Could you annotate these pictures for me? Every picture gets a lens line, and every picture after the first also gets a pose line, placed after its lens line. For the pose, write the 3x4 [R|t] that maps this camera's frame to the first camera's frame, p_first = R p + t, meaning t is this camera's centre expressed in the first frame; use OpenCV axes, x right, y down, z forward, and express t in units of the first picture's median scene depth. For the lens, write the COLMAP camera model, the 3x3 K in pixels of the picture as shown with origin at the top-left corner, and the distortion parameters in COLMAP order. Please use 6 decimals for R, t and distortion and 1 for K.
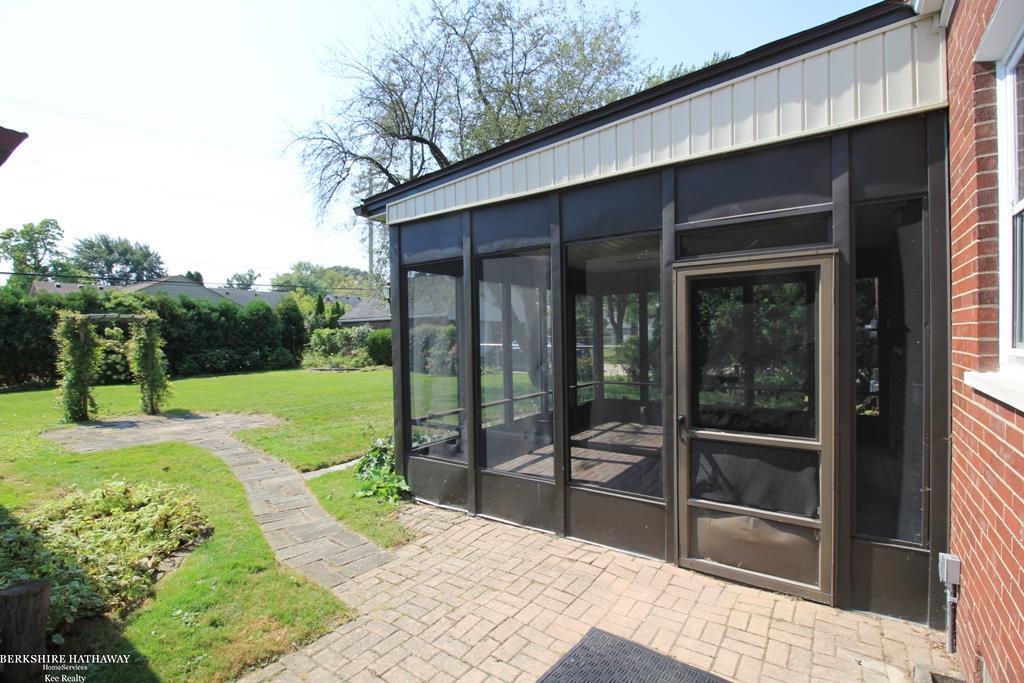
lens RADIAL K [[479.2, 0, 517.6], [0, 479.2, 342.2], [0, 0, 1]] dist [0.003982, -0.014581]
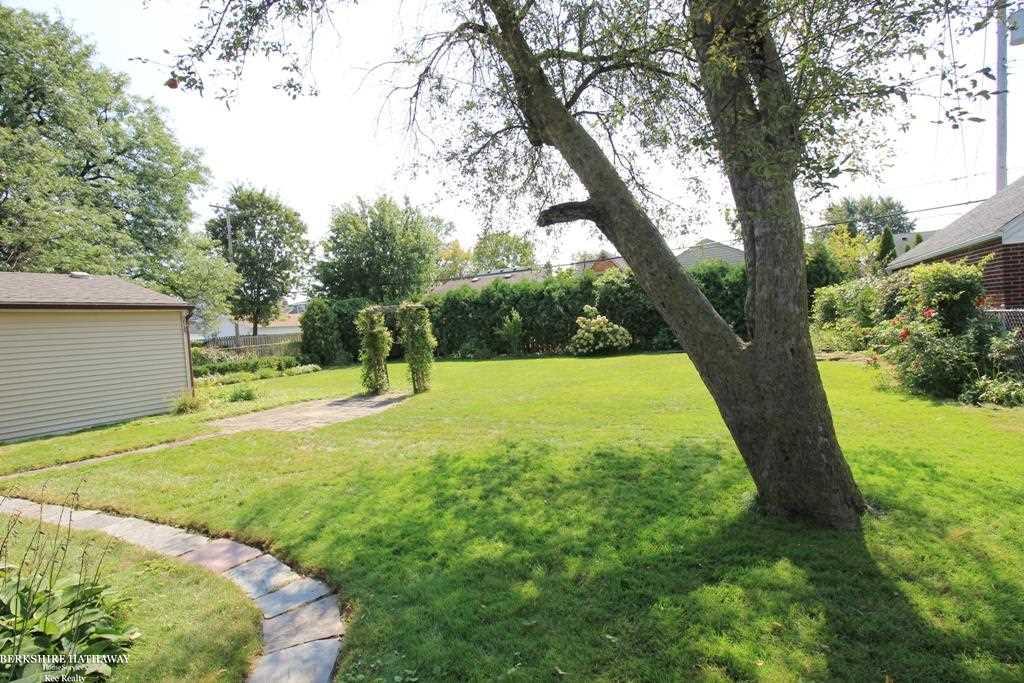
lens RADIAL K [[479.2, 0, 517.6], [0, 479.2, 342.2], [0, 0, 1]] dist [0.003982, -0.014581]
pose [[0.149895, 0.042432, -0.987791, 0.221553], [0.046730, 0.997658, 0.049947, -0.007526], [0.987597, -0.053647, 0.147562, 0.697069]]
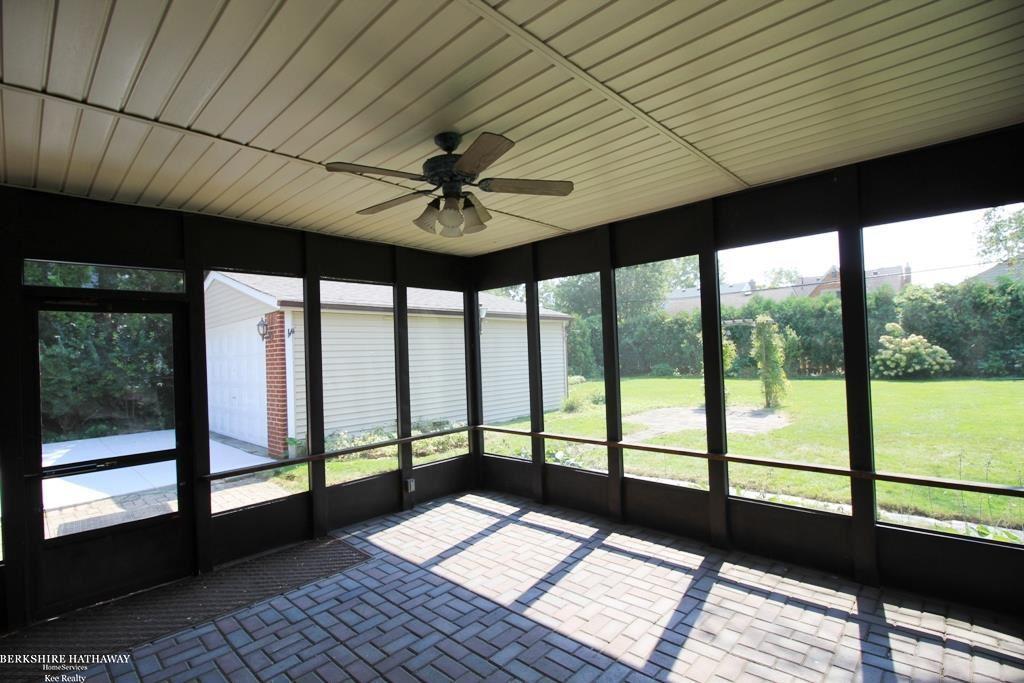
lens RADIAL K [[479.2, 0, 517.6], [0, 479.2, 342.2], [0, 0, 1]] dist [0.003982, -0.014581]
pose [[-0.144200, 0.000541, -0.989548, 0.258581], [0.023650, 0.999716, -0.002900, -0.006477], [0.989266, -0.023821, -0.144172, 0.383133]]
